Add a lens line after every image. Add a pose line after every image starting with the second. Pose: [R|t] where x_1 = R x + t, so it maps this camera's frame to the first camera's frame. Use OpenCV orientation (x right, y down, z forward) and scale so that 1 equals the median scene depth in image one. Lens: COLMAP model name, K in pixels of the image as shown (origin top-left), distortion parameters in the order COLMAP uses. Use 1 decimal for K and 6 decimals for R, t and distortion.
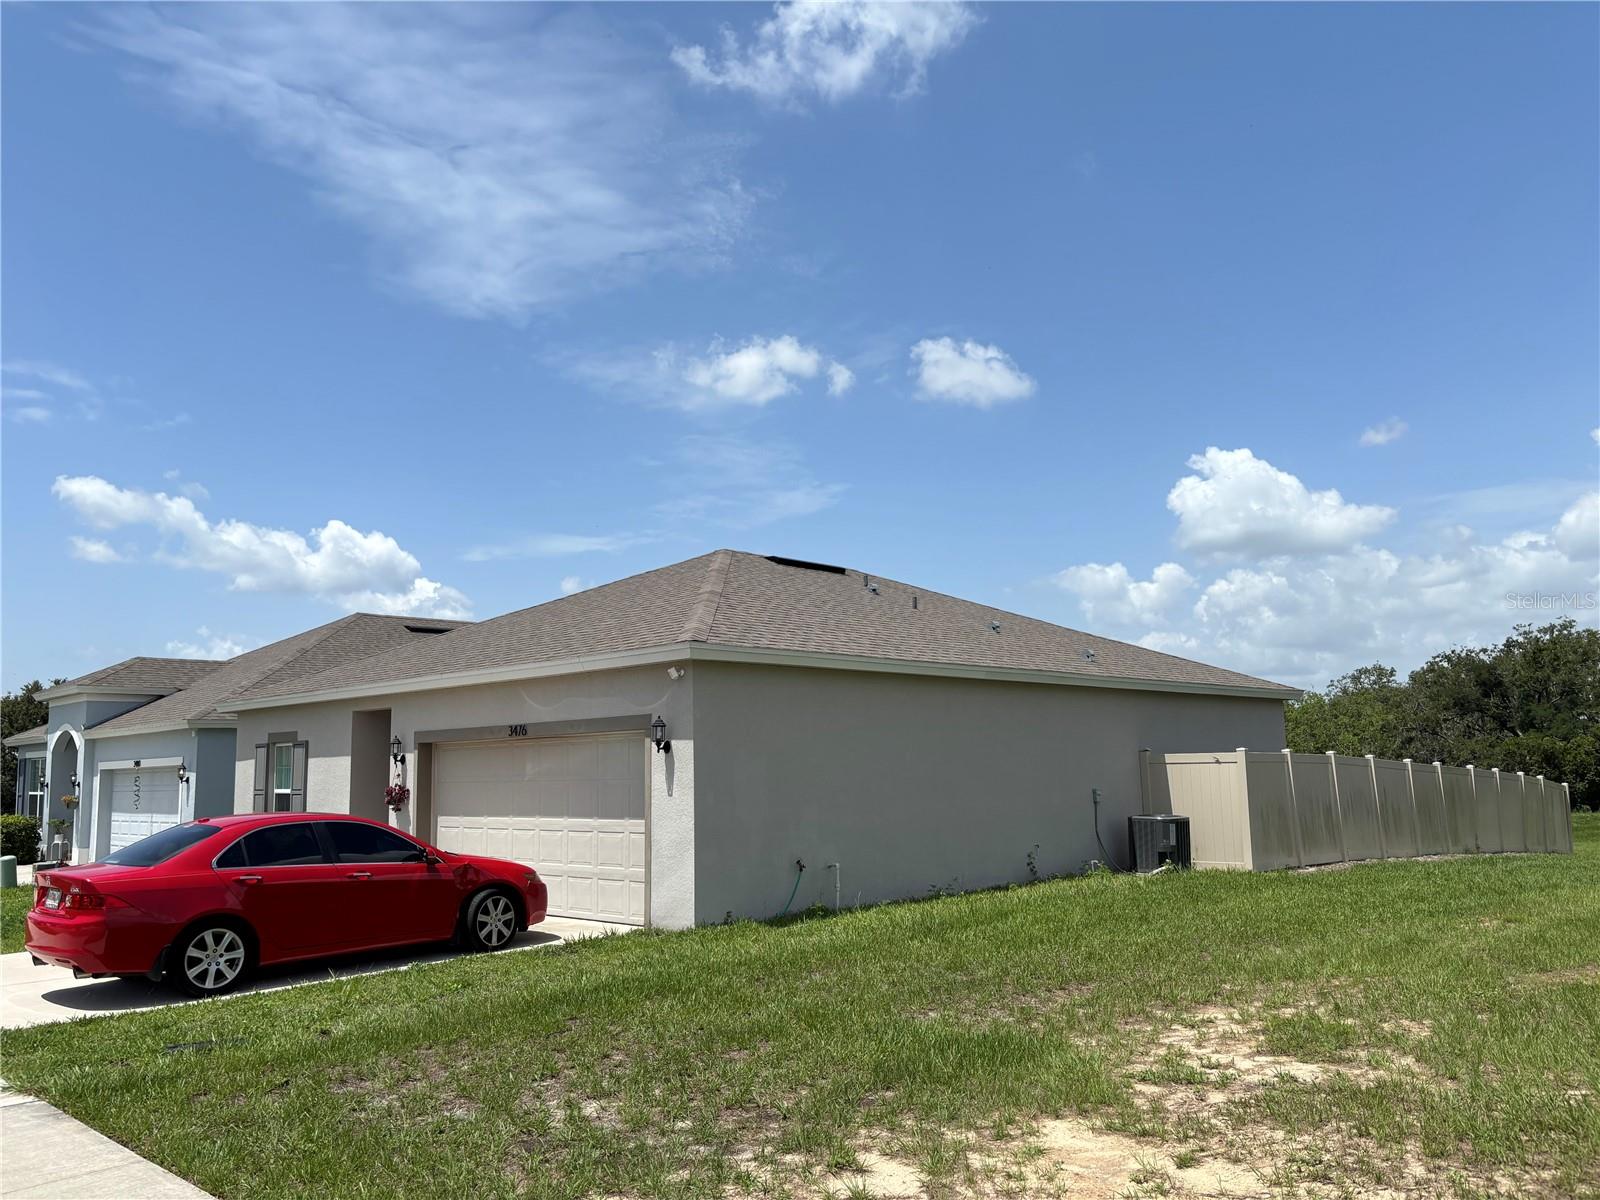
lens RADIAL K [[1211.2, 0, 800.2], [0, 1211.2, 598.6], [0, 0, 1]] dist [0.053068, -0.063012]
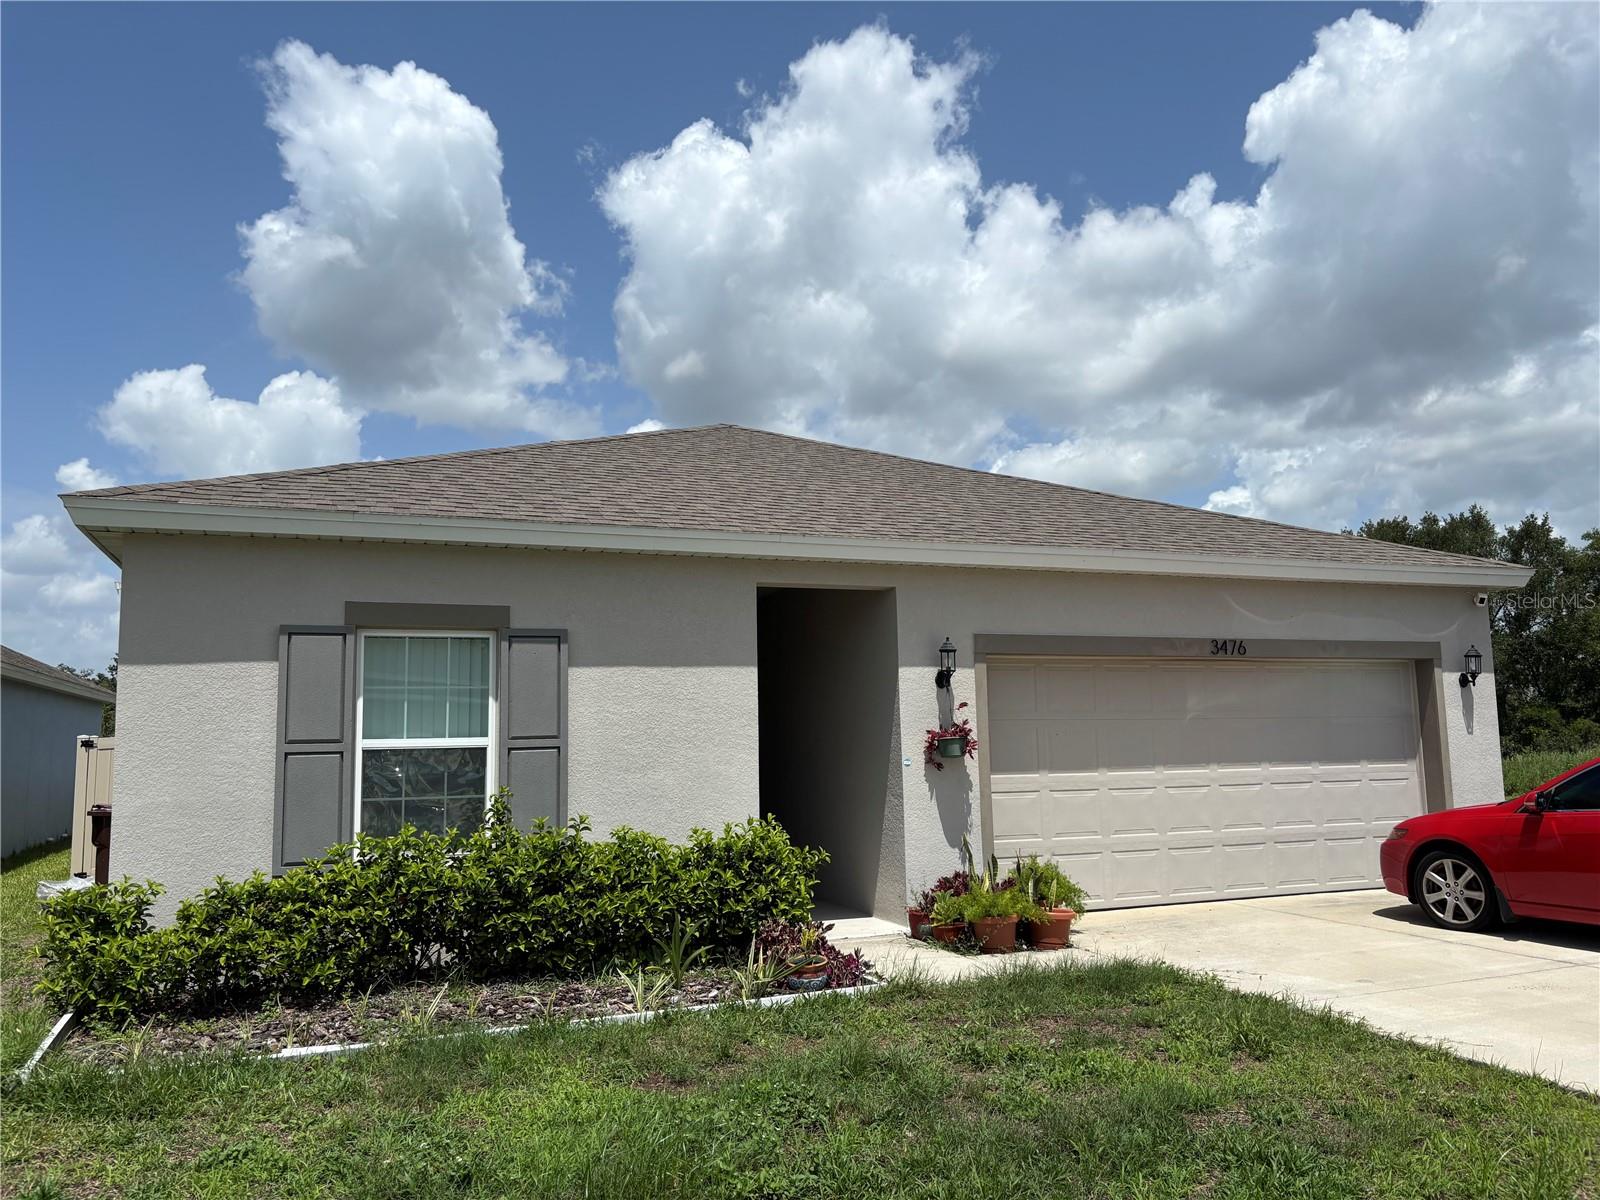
lens RADIAL K [[1211.2, 0, 800.9], [0, 1211.2, 601.6], [0, 0, 1]] dist [0.053068, -0.063012]
pose [[0.378869, 0.104192, 0.919566, -0.972920], [-0.124194, 0.990378, -0.061046, 0.153828], [-0.917079, -0.091076, 0.388164, 0.937712]]
